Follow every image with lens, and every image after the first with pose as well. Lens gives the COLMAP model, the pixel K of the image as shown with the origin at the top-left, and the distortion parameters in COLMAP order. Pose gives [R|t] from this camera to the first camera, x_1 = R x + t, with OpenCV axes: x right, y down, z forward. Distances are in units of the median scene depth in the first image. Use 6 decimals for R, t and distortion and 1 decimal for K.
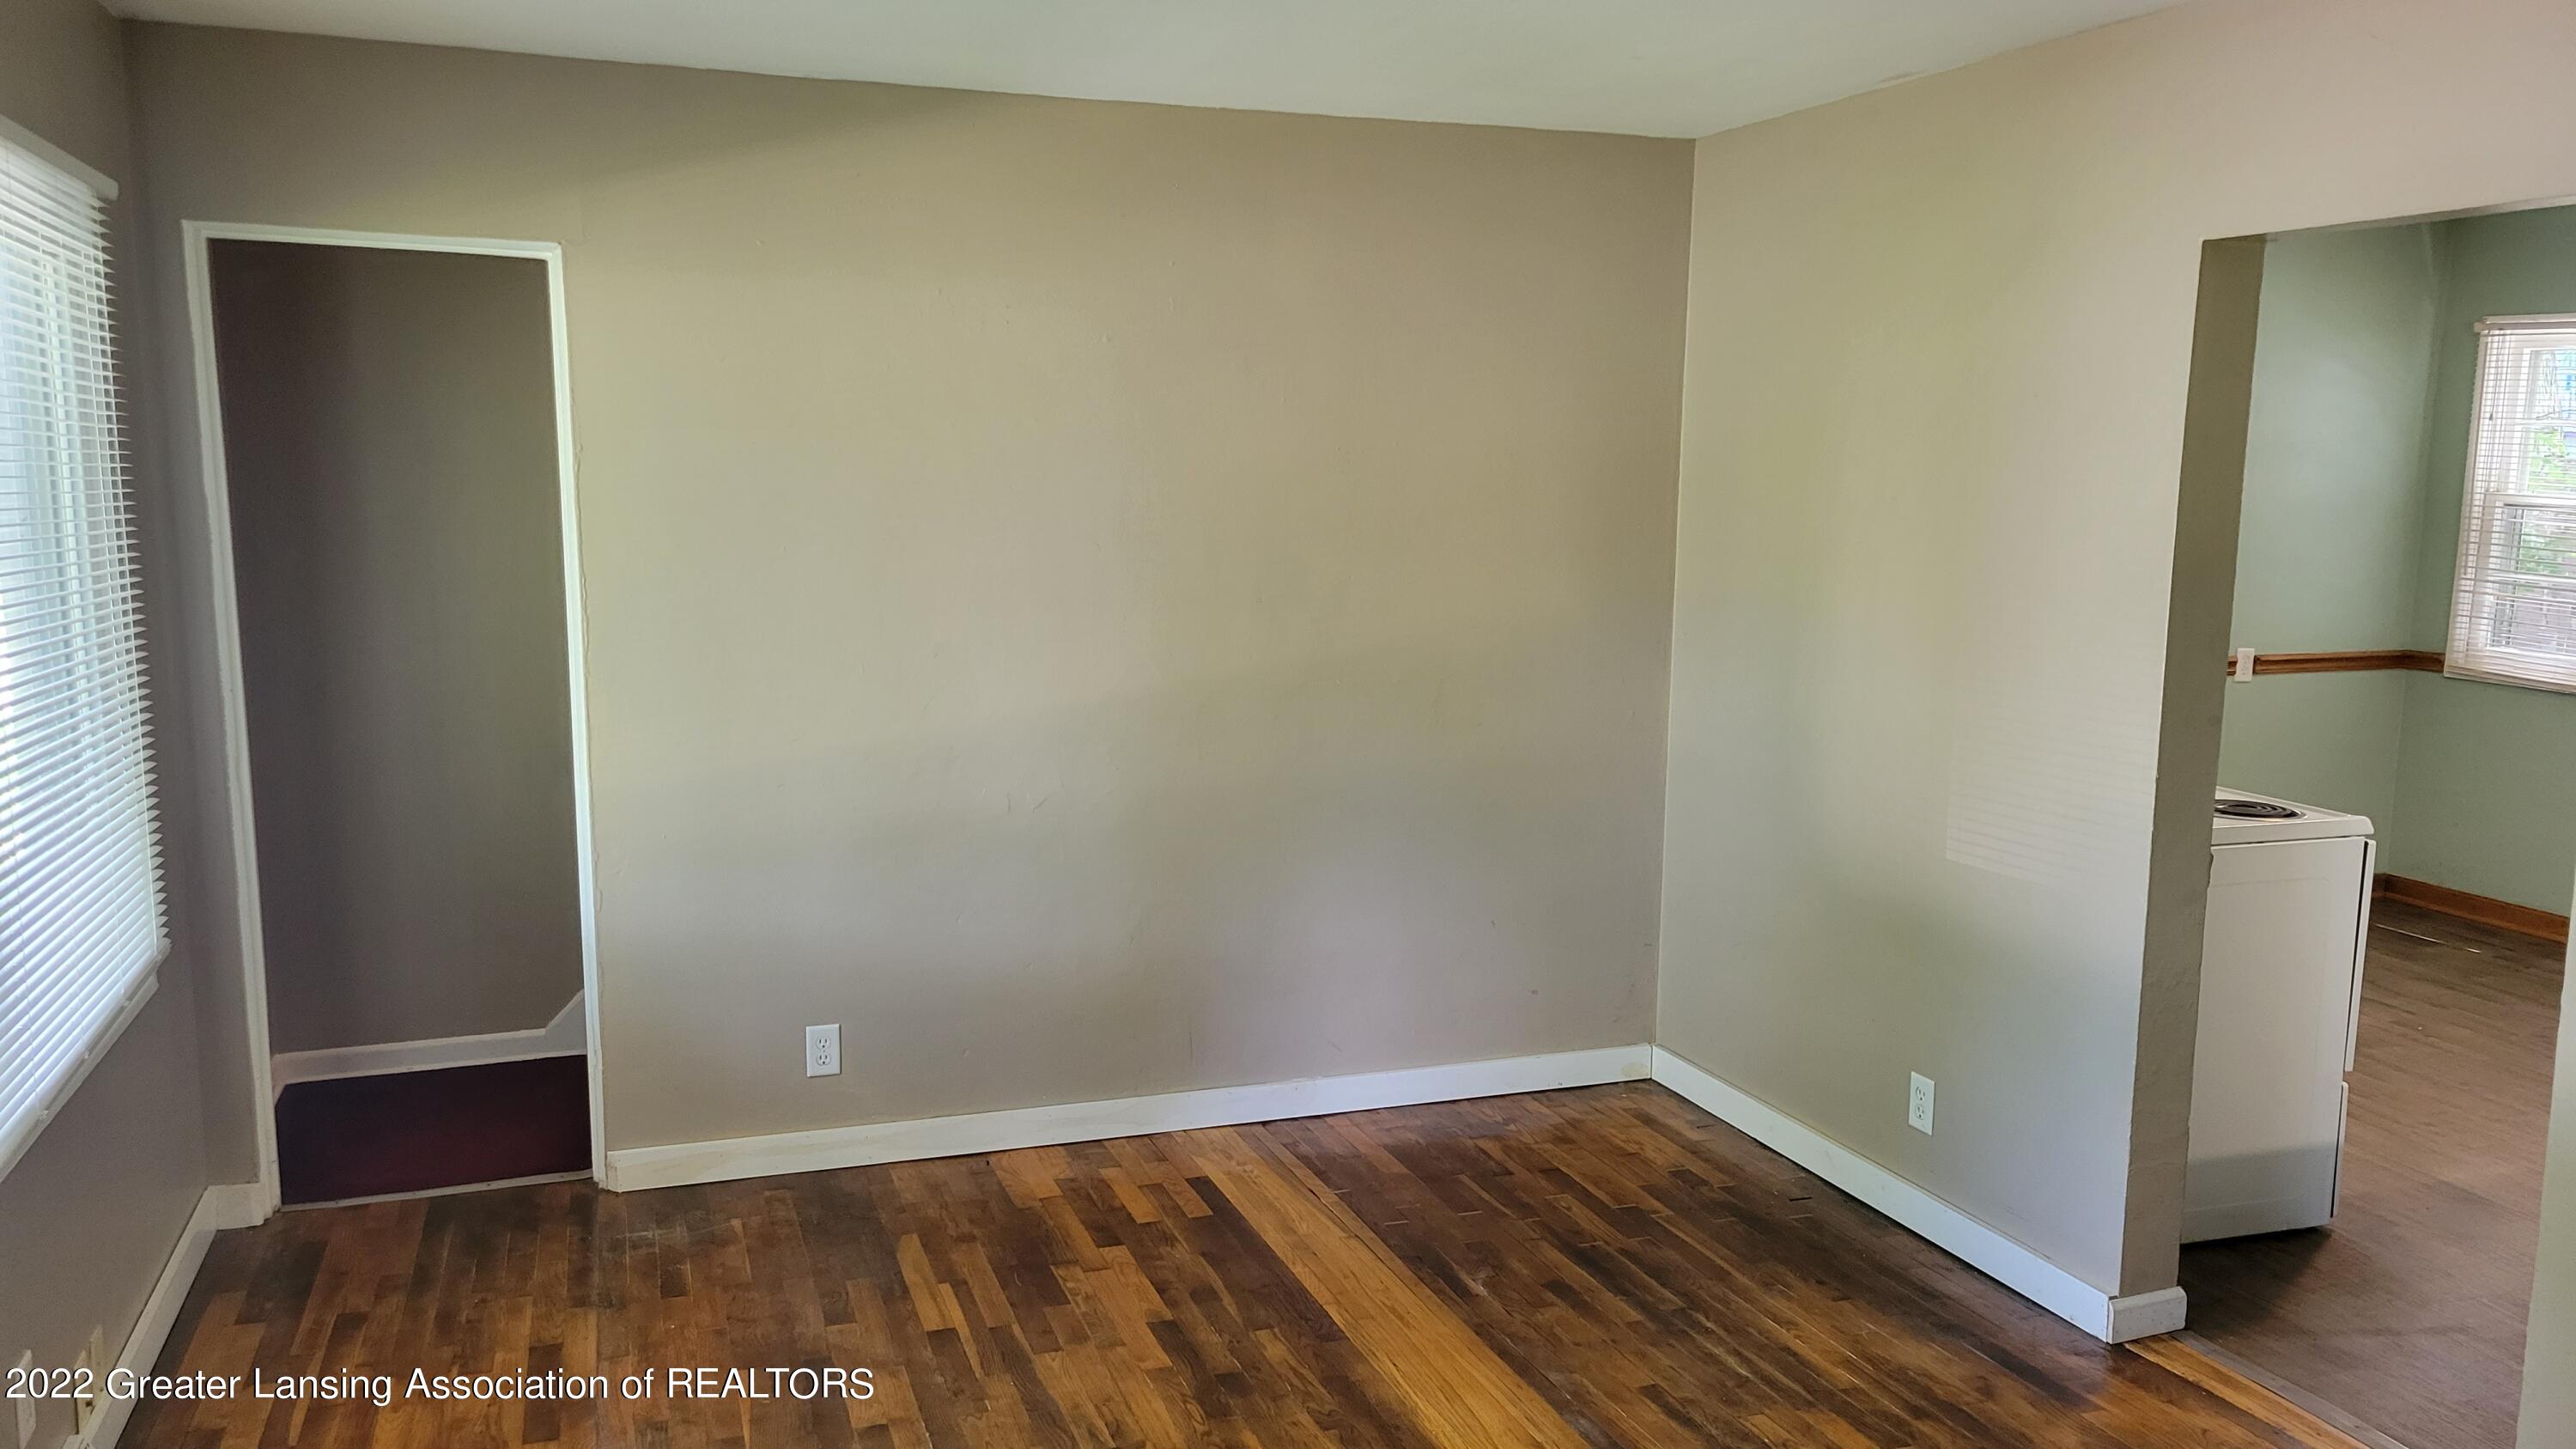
lens RADIAL K [[1949.8, 0, 1283.6], [0, 1949.8, 710.0], [0, 0, 1]] dist [0.050951, -0.012238]
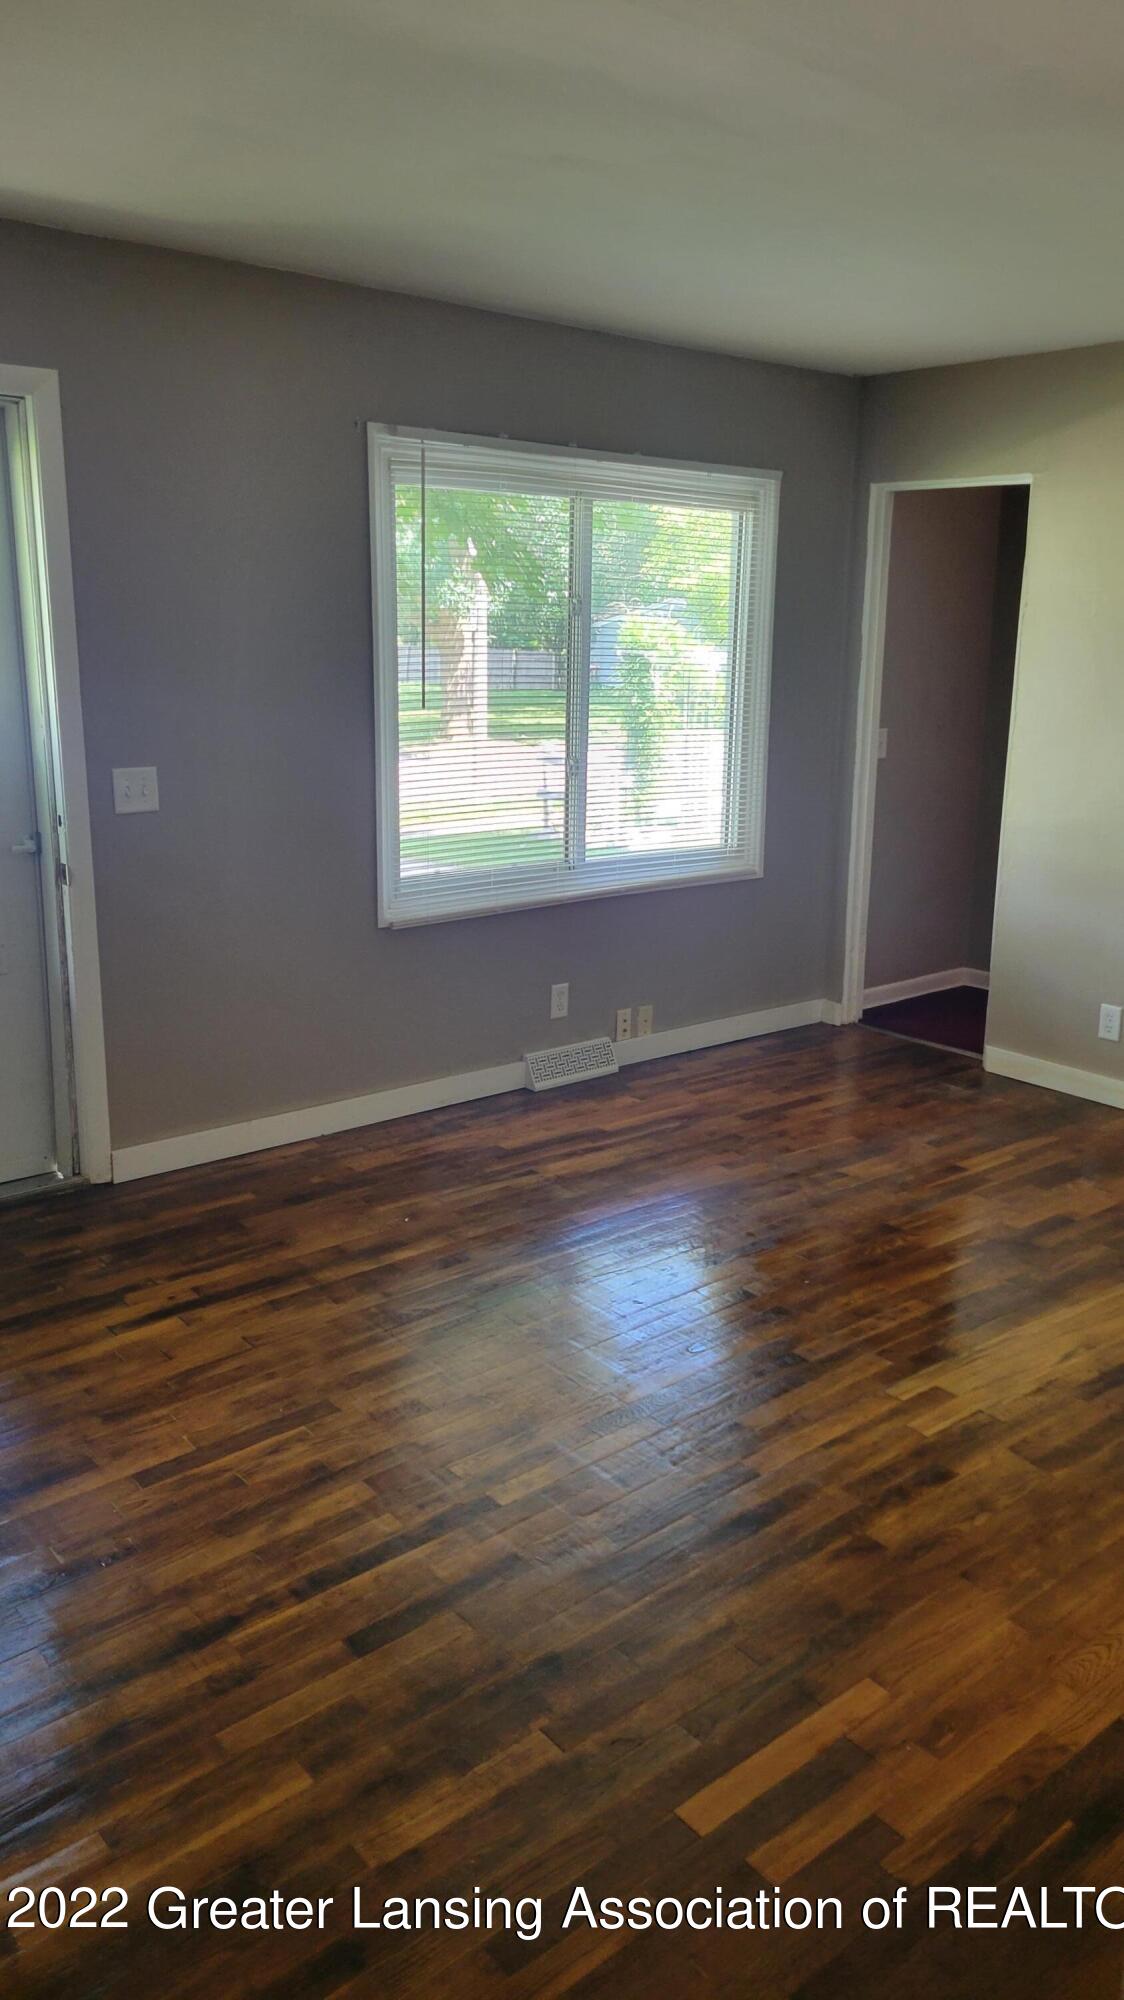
lens RADIAL K [[1513.6, 0, 557.8], [0, 1513.6, 991.0], [0, 0, 1]] dist [0.050951, -0.012238]
pose [[0.344633, 0.217090, -0.913291, 0.730051], [-0.131511, 0.974464, 0.182005, -0.003908], [0.929480, 0.057383, 0.364382, 0.216007]]
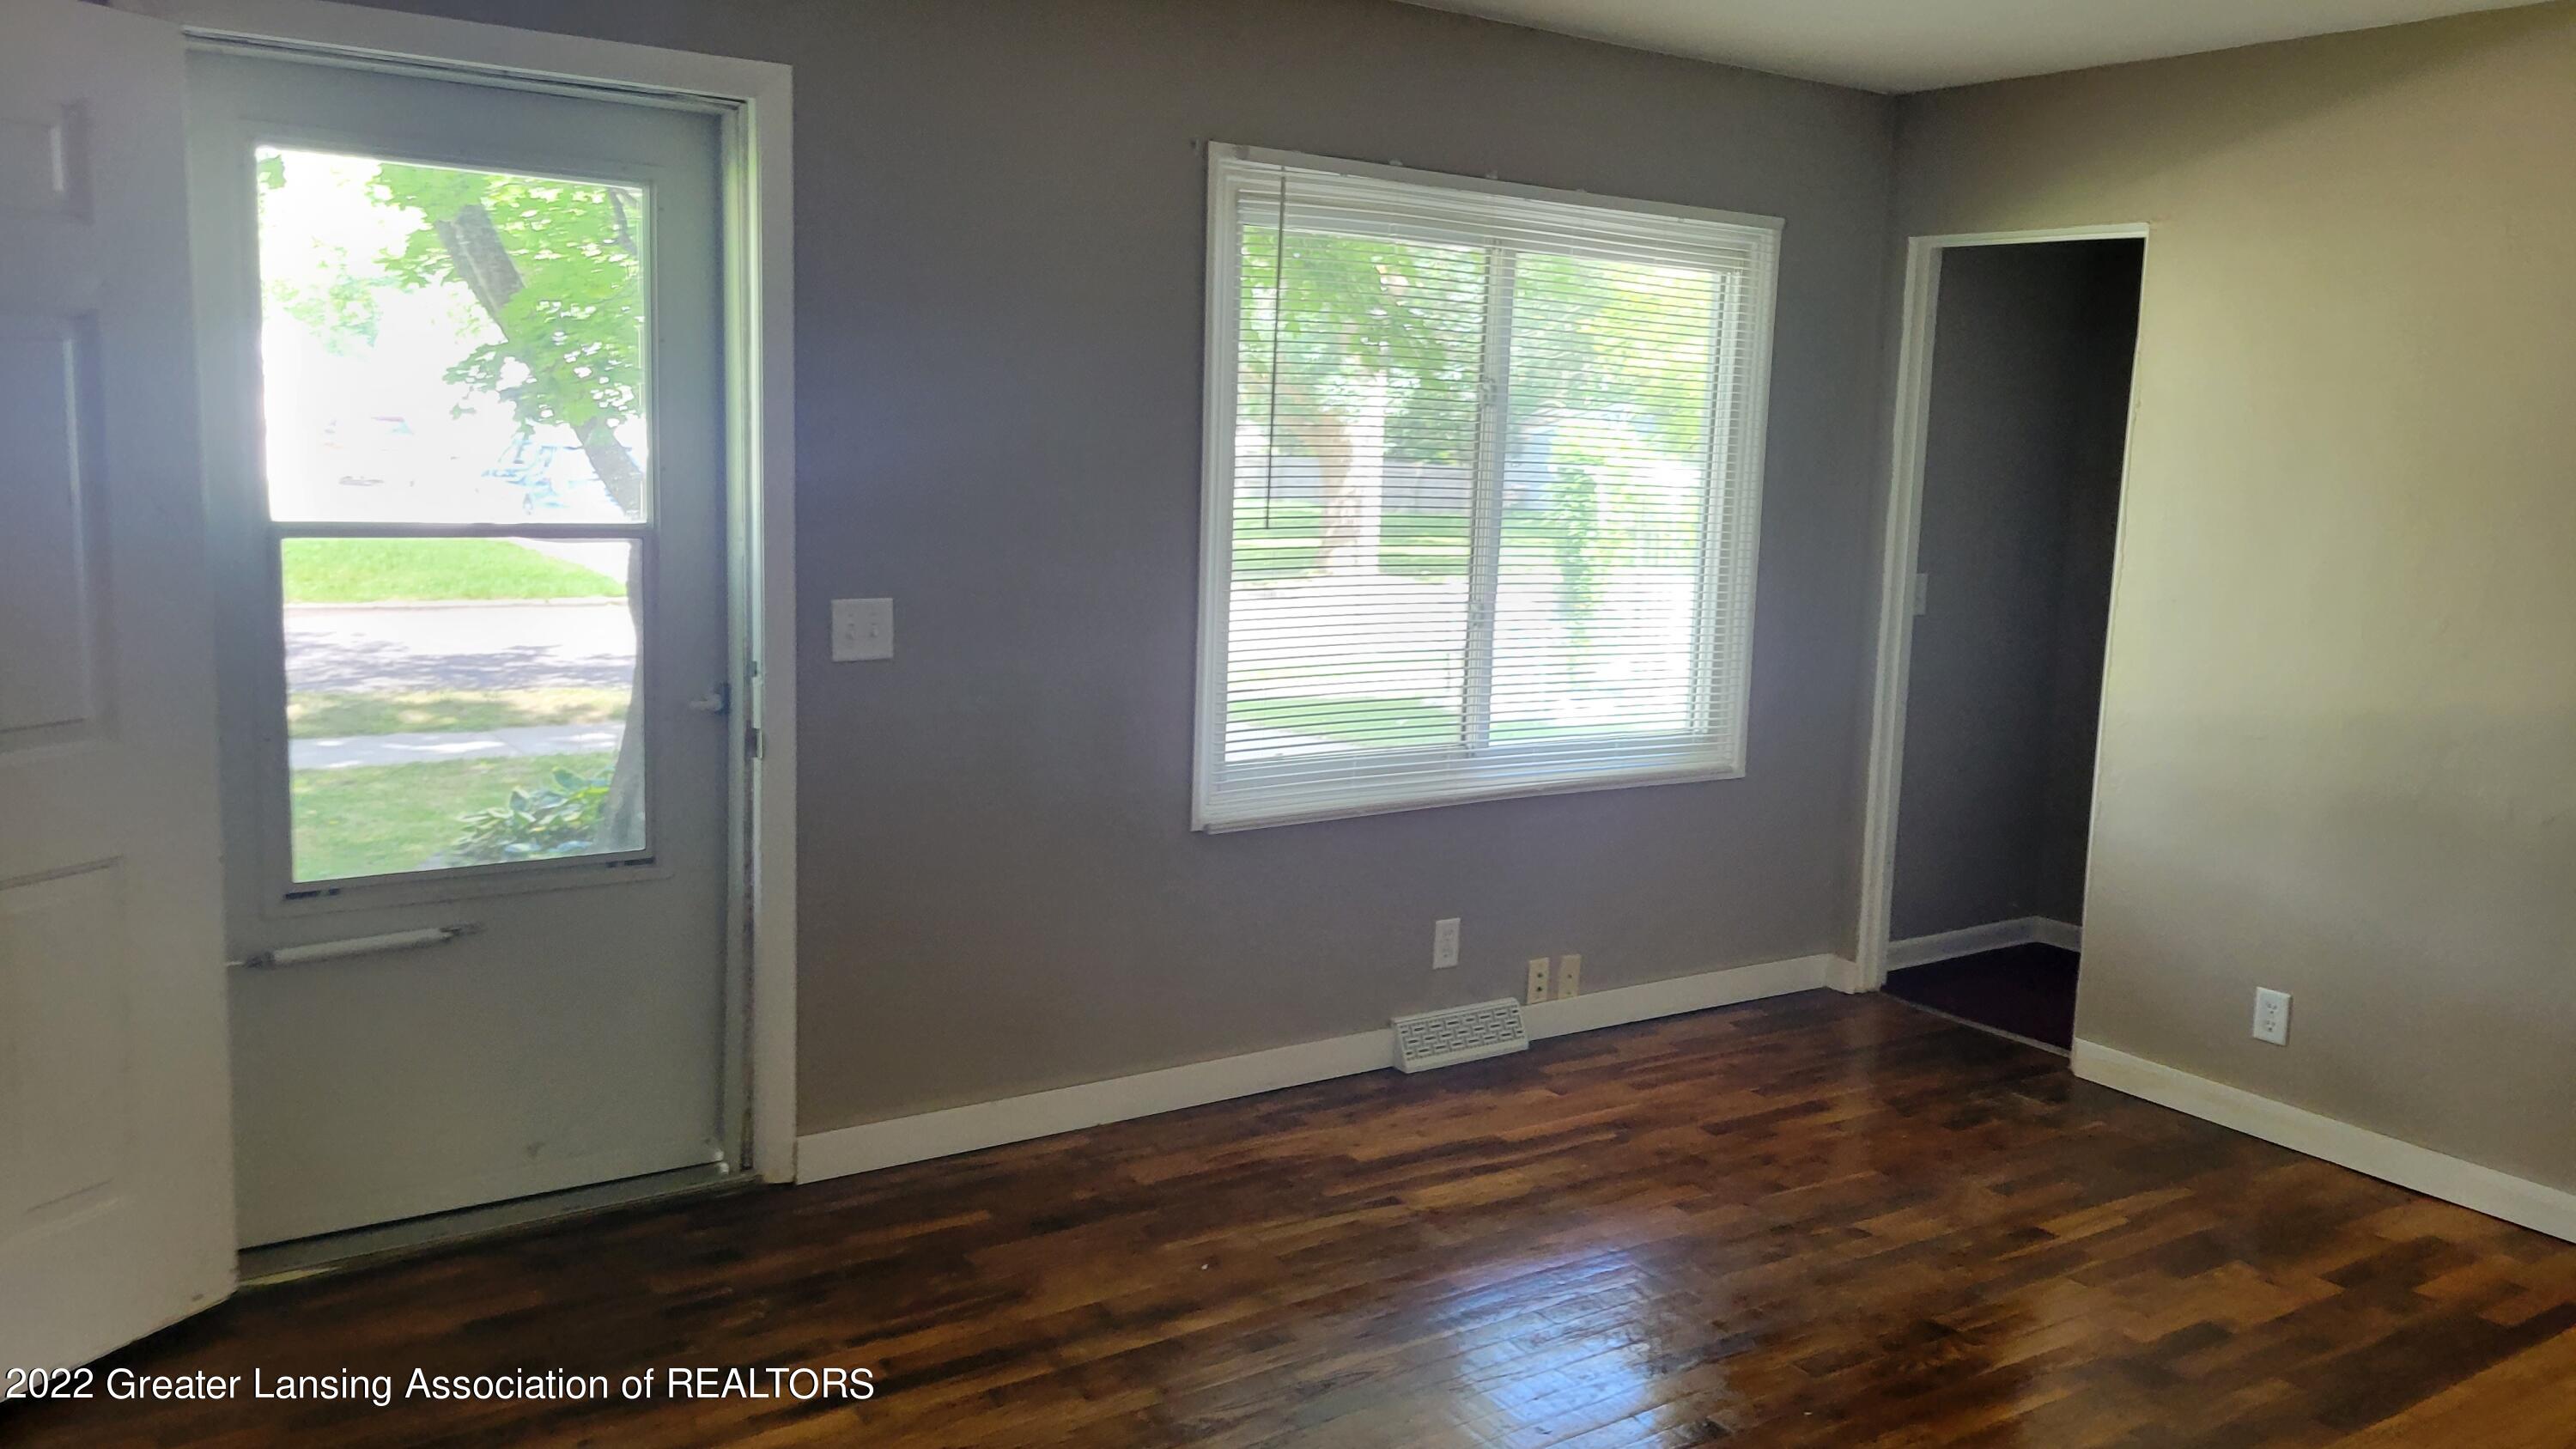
lens RADIAL K [[1949.8, 0, 1282.8], [0, 1949.8, 710.4], [0, 0, 1]] dist [0.050951, -0.012238]
pose [[0.250752, 0.138827, -0.958045, 0.629248], [-0.156006, 0.982523, 0.101542, -0.001436], [0.955398, 0.123999, 0.268027, 0.264214]]
